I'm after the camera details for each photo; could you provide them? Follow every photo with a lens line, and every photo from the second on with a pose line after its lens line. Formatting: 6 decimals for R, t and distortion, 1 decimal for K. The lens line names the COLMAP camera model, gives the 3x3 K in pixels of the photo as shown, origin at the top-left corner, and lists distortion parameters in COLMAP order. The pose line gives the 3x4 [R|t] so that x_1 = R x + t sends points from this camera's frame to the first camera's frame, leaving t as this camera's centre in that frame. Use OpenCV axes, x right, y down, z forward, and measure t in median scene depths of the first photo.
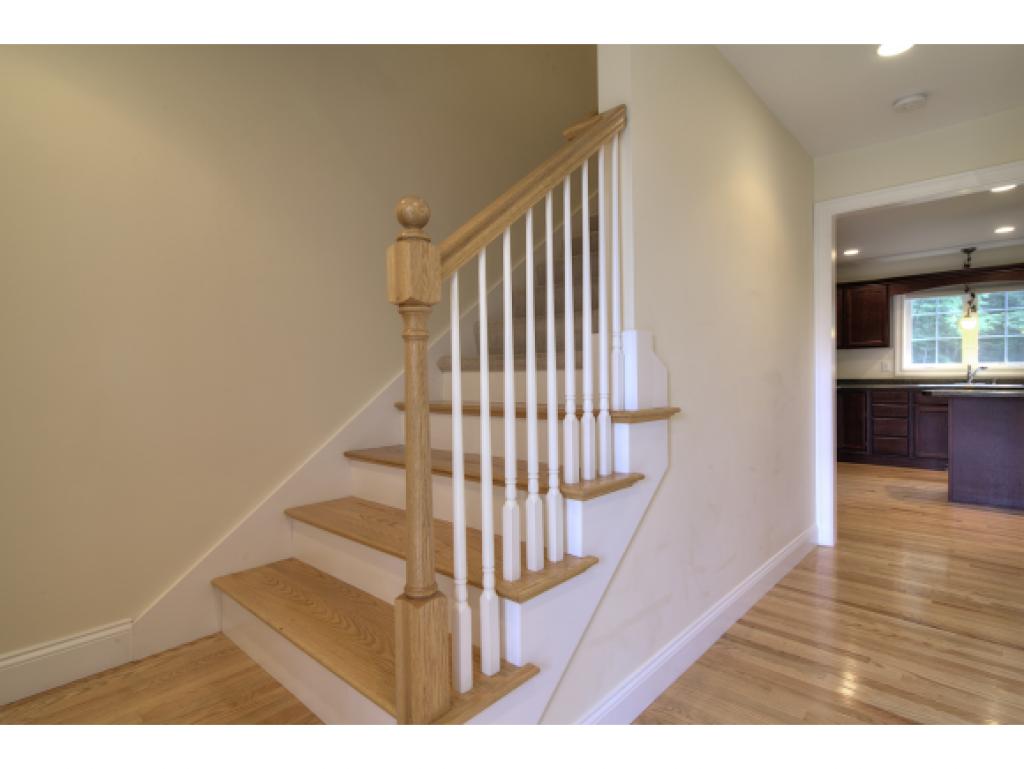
lens RADIAL K [[529.5, 0, 516.1], [0, 529.5, 373.3], [0, 0, 1]] dist [-0.015649, -0.000970]
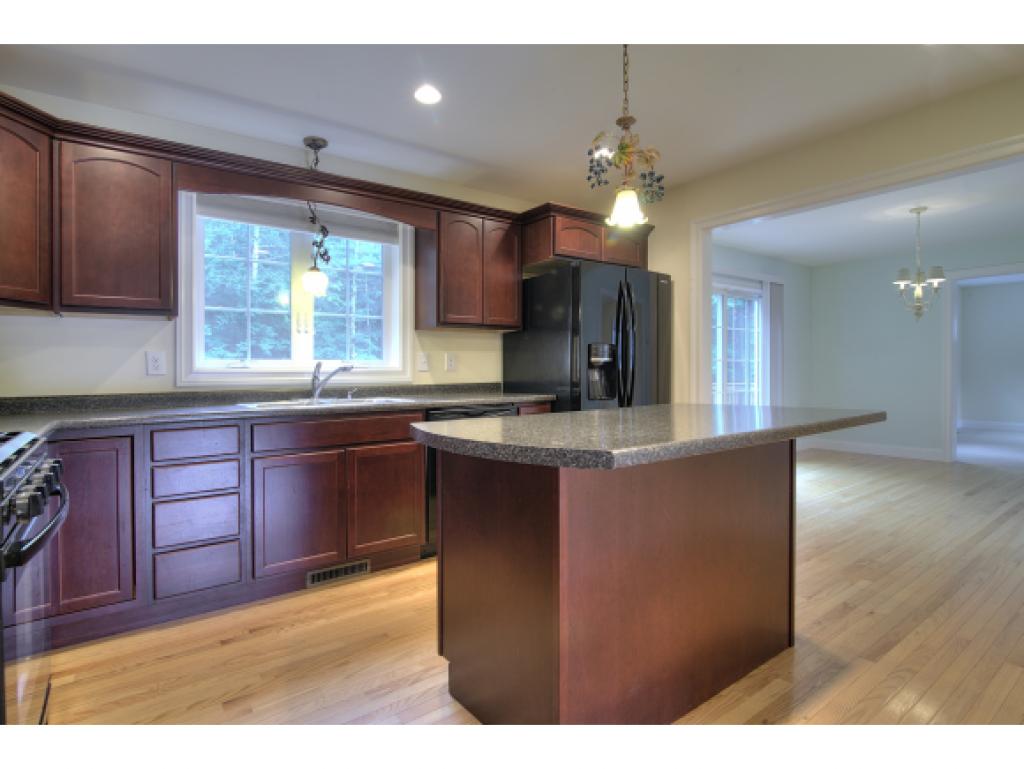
lens RADIAL K [[529.5, 0, 504.5], [0, 529.5, 379.0], [0, 0, 1]] dist [-0.015649, -0.000970]
pose [[0.184766, -0.010324, 0.982728, 0.379987], [0.002989, 0.999946, 0.009943, -0.004560], [-0.982778, 0.001101, 0.184786, 0.716864]]
